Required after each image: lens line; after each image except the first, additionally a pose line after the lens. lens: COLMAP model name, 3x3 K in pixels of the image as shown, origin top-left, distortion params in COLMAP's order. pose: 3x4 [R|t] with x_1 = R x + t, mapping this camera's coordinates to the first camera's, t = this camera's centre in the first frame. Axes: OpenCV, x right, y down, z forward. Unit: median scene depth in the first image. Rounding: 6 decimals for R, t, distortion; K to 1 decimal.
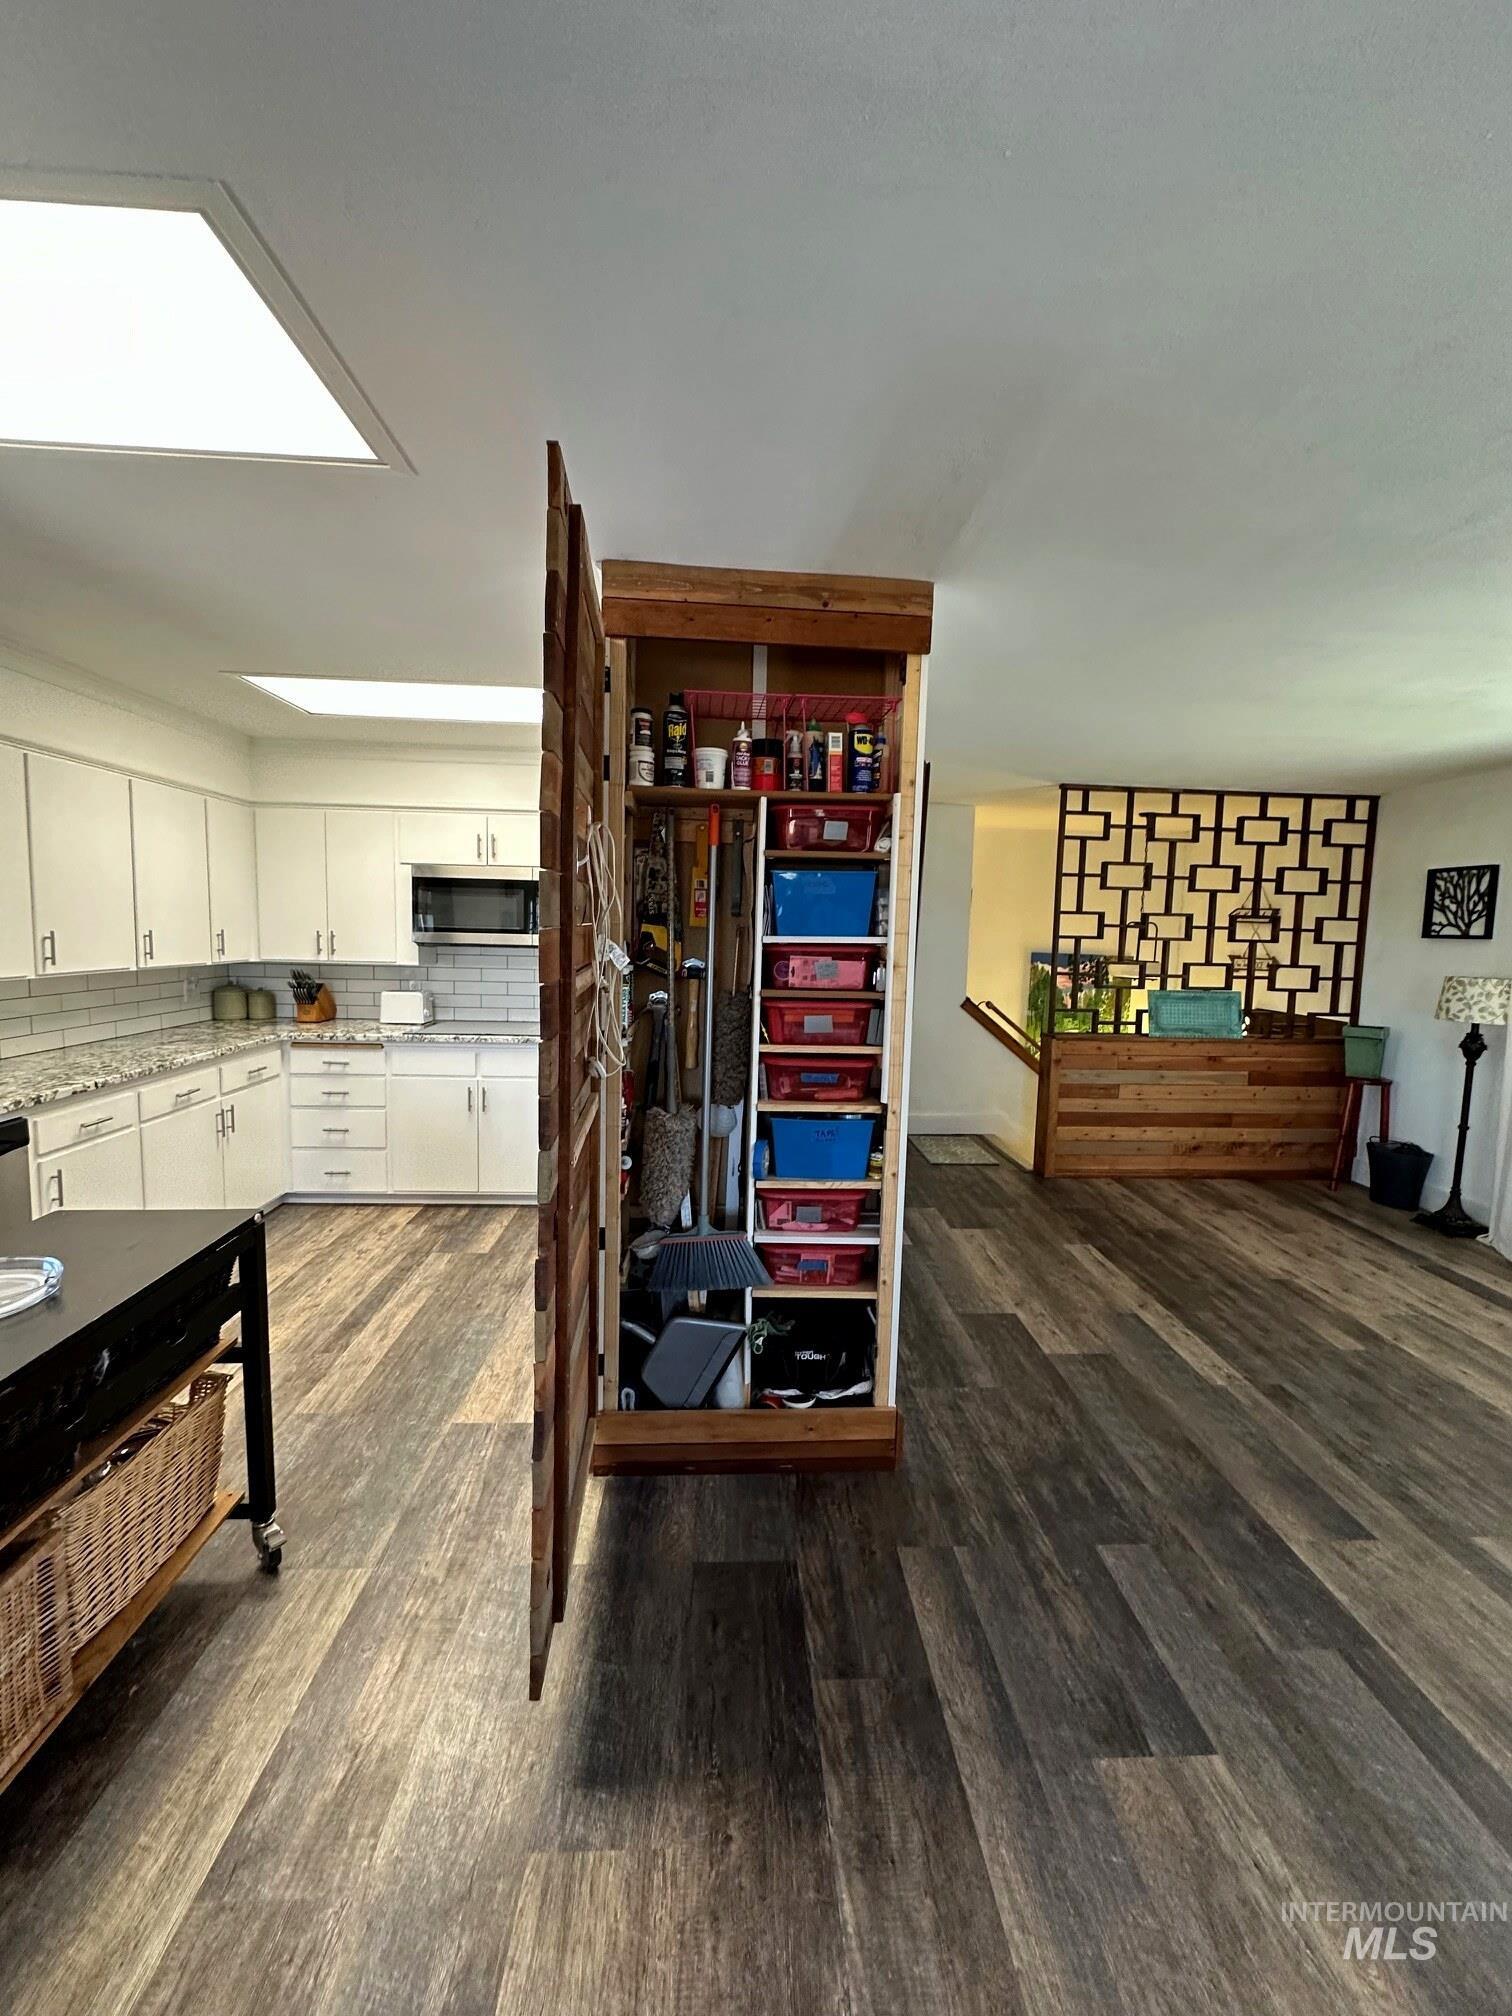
lens RADIAL K [[800.7, 0, 758.6], [0, 800.7, 1003.6], [0, 0, 1]] dist [-0.005477, 0.001381]
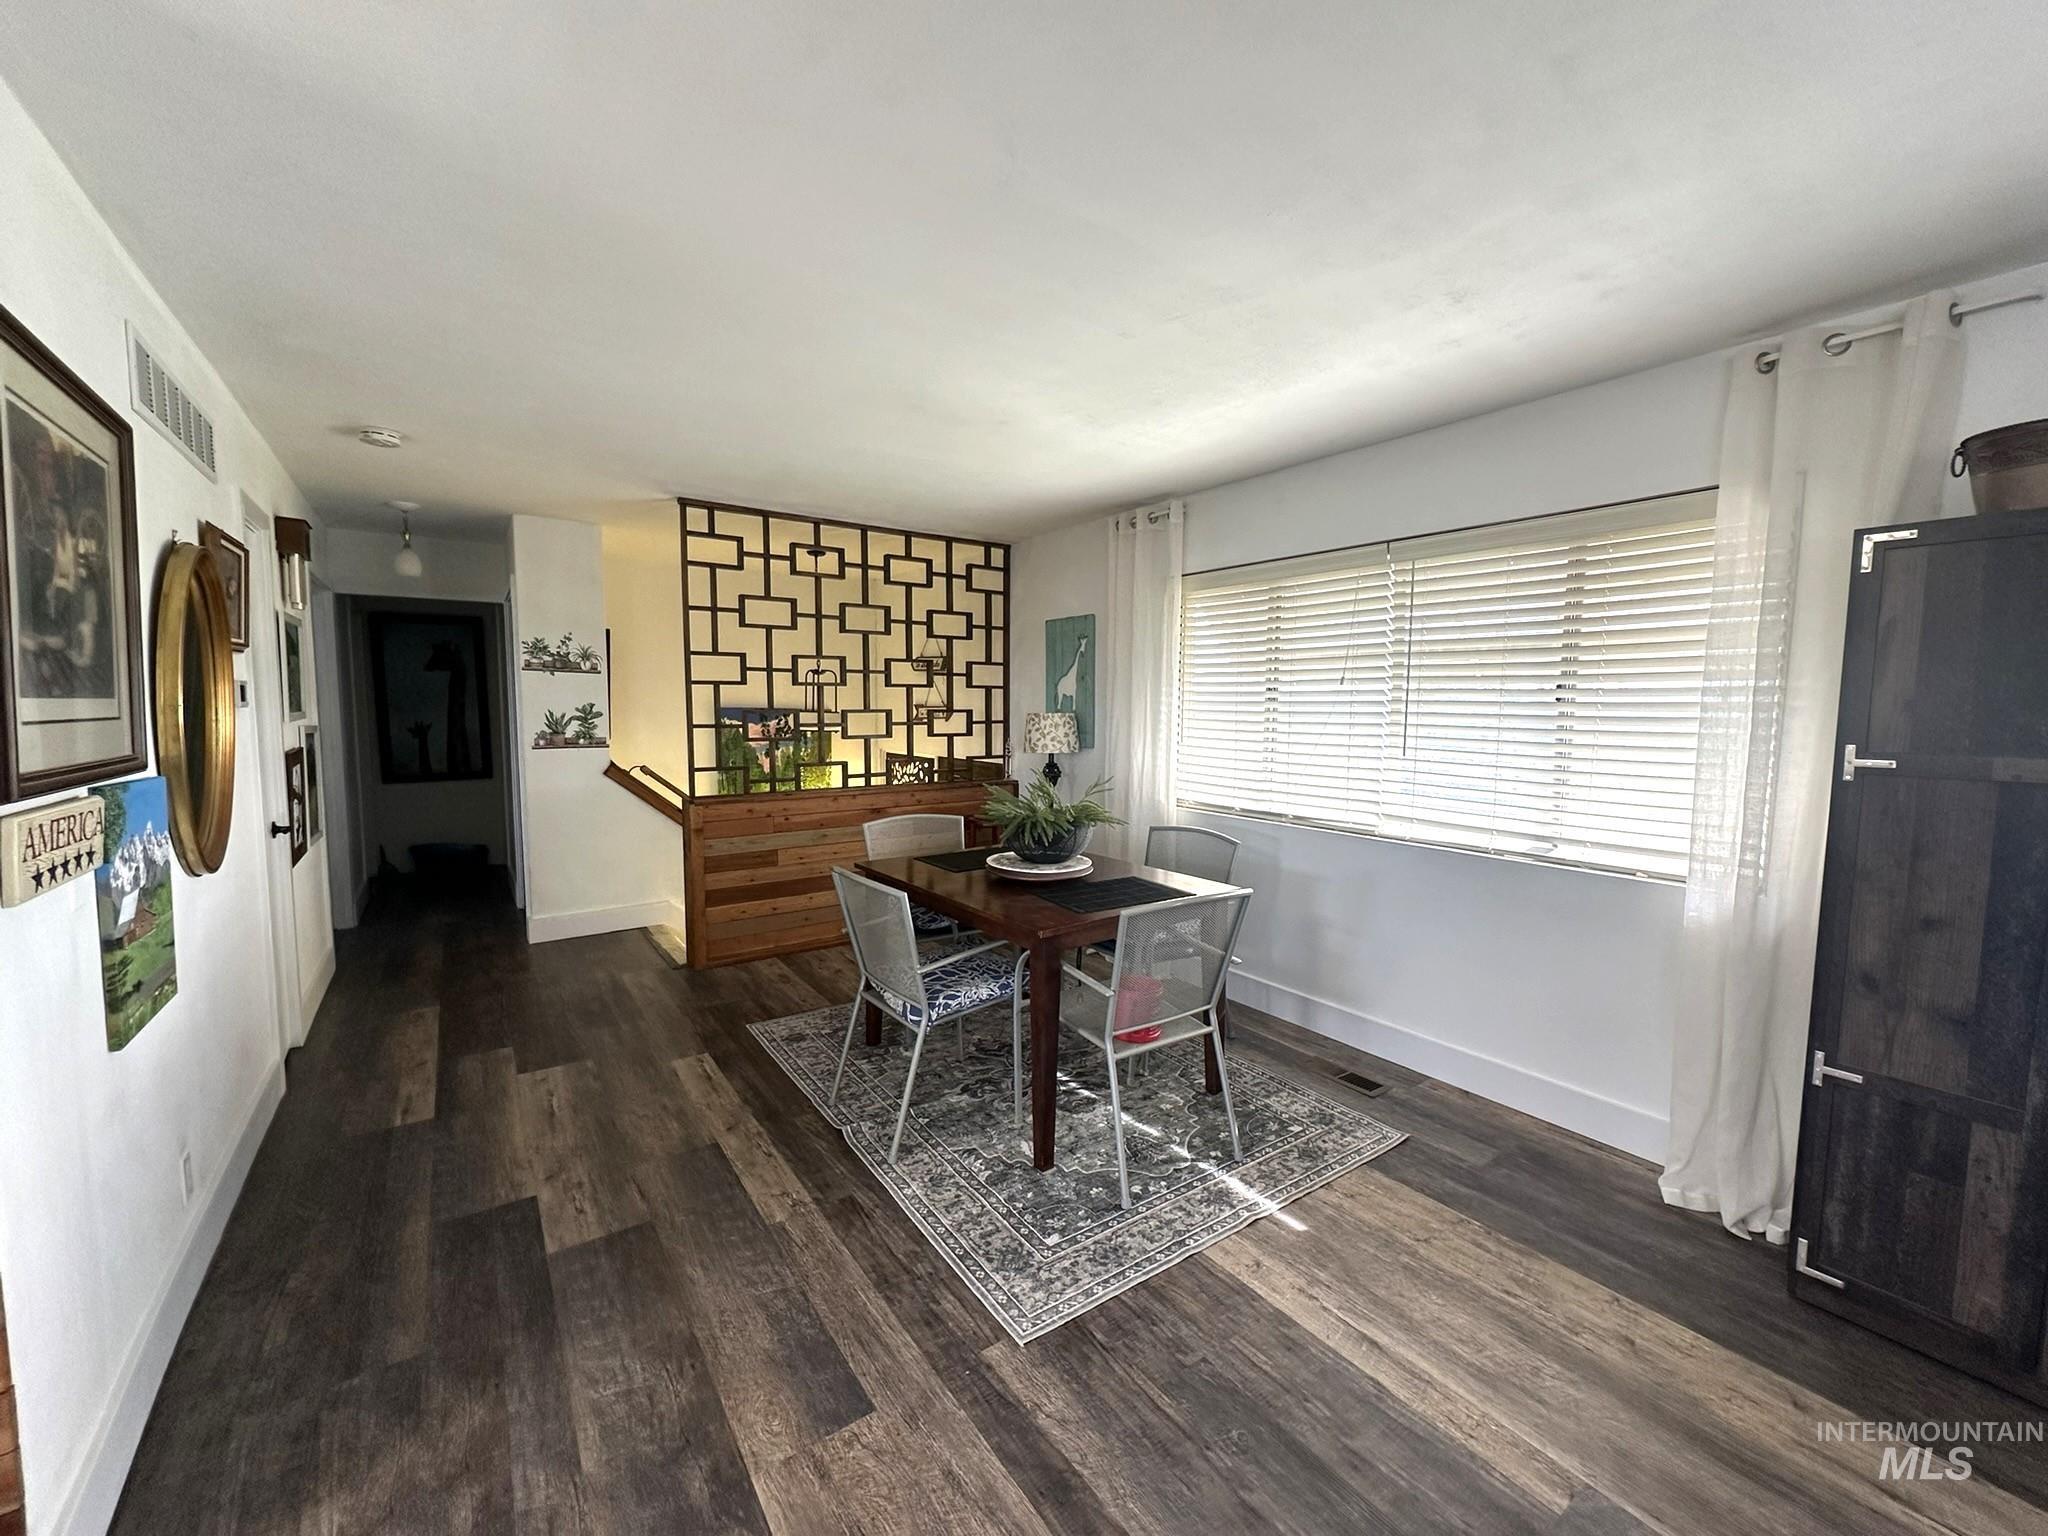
lens RADIAL K [[806.9, 0, 1034.5], [0, 806.9, 771.2], [0, 0, 1]] dist [-0.000946, 0.000062]
pose [[0.843221, -0.063984, 0.533746, 0.252104], [0.064227, 0.997770, 0.018142, 0.019673], [-0.533716, 0.018983, 0.845451, 0.111326]]
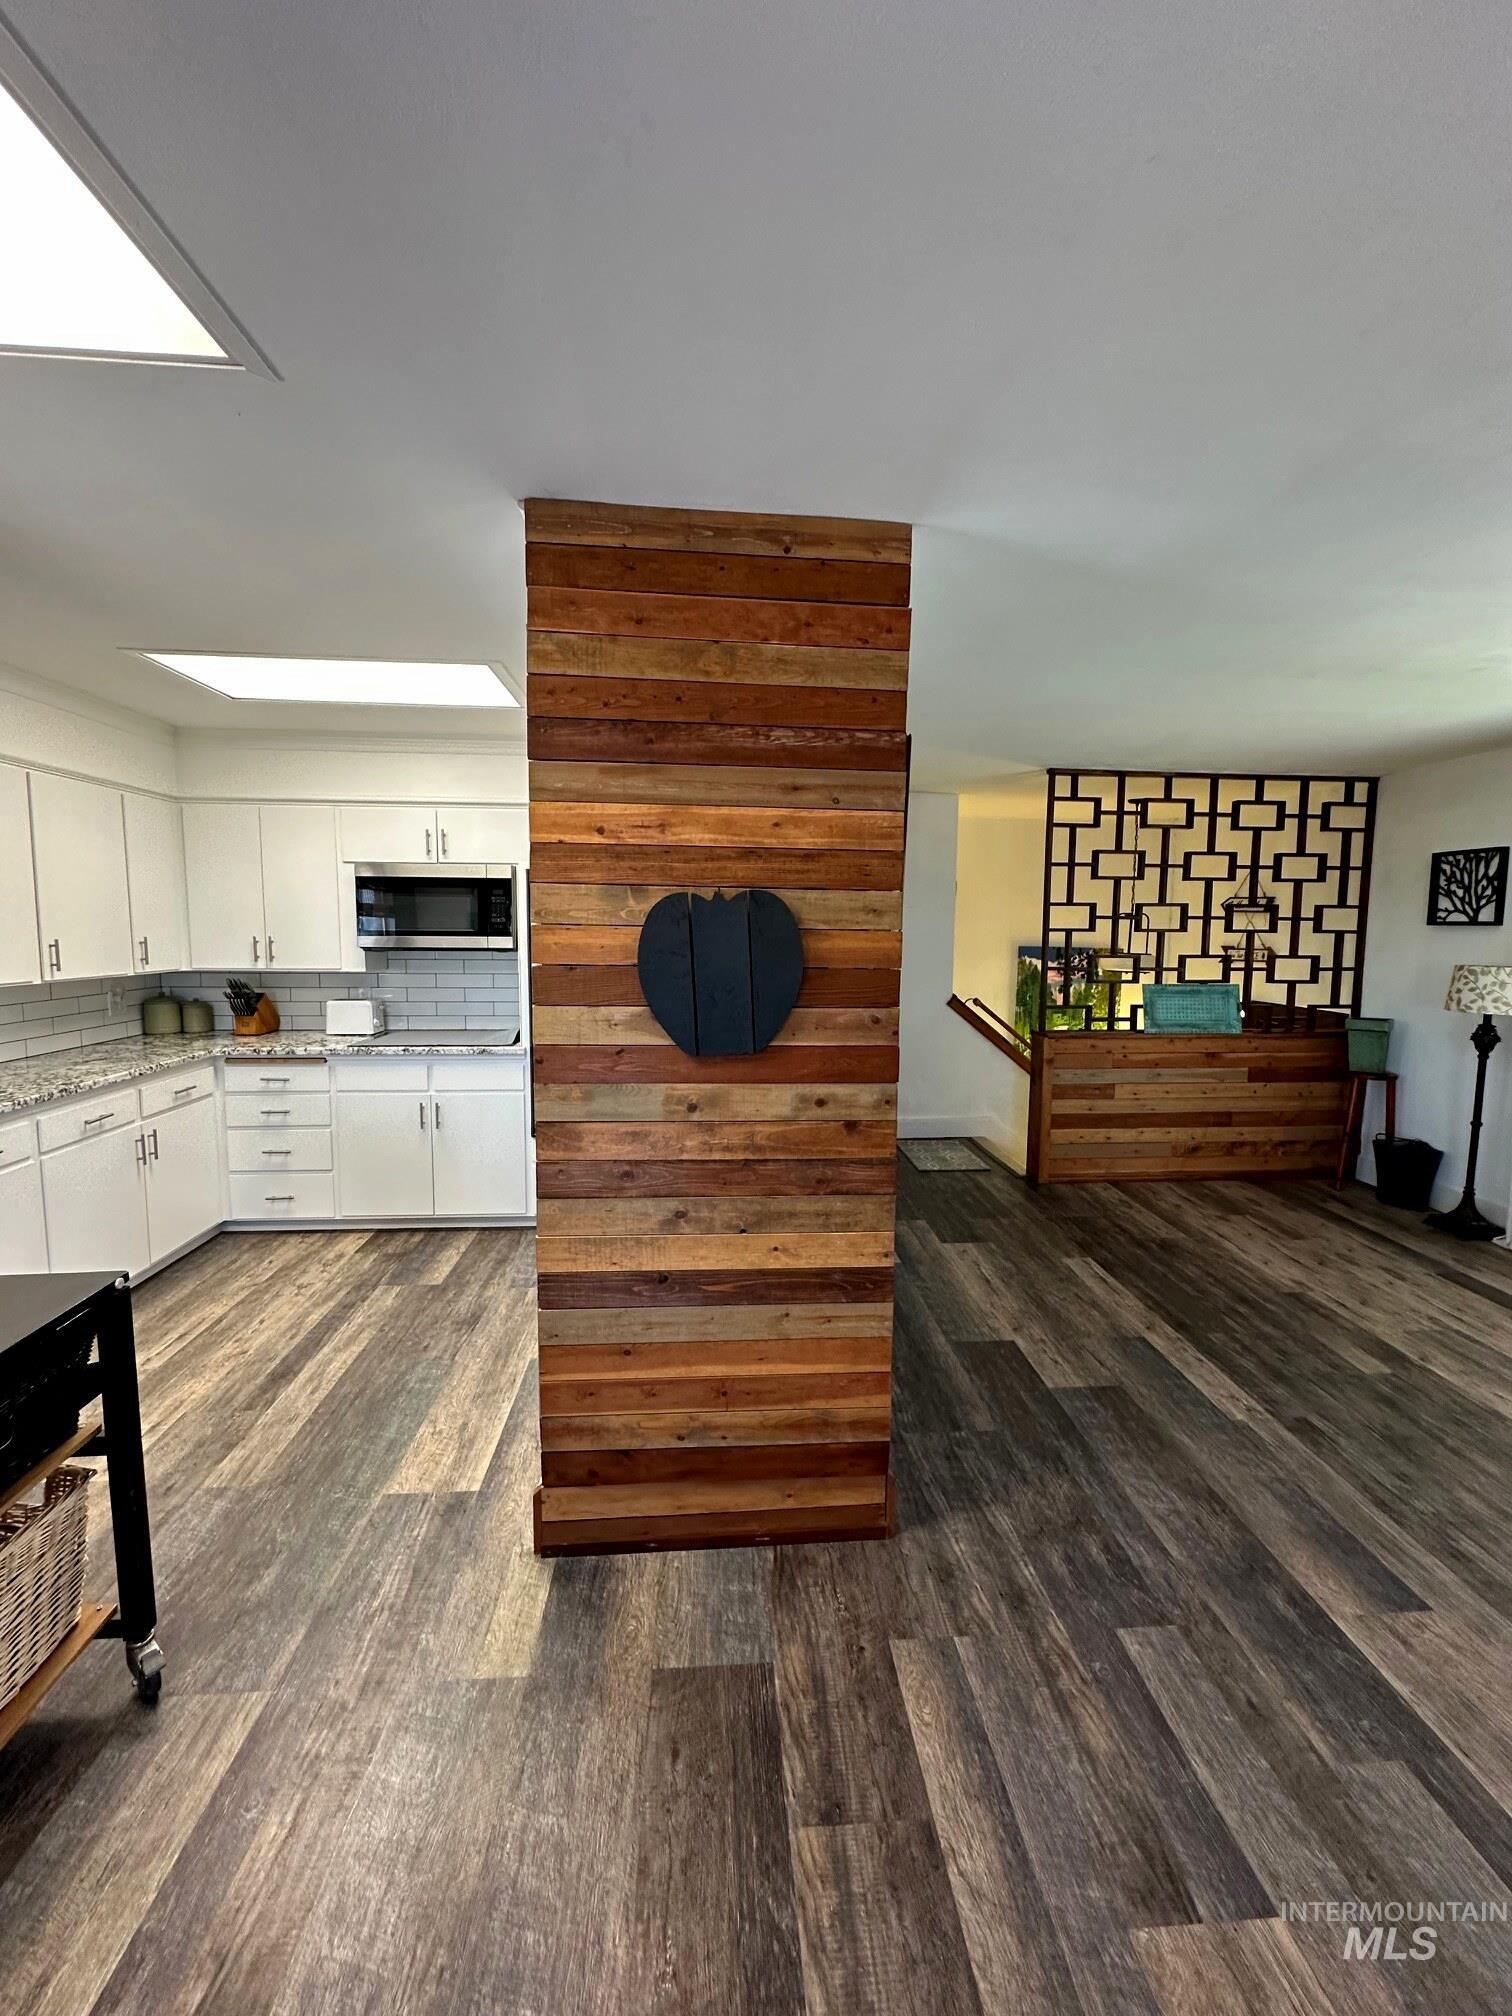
lens RADIAL K [[800.7, 0, 761.3], [0, 800.7, 1002.5], [0, 0, 1]] dist [-0.005477, 0.001381]
pose [[0.999607, -0.017934, 0.021539, 0.013388], [0.017883, 0.999837, 0.002580, -0.006649], [-0.021582, -0.002193, 0.999765, 0.065508]]
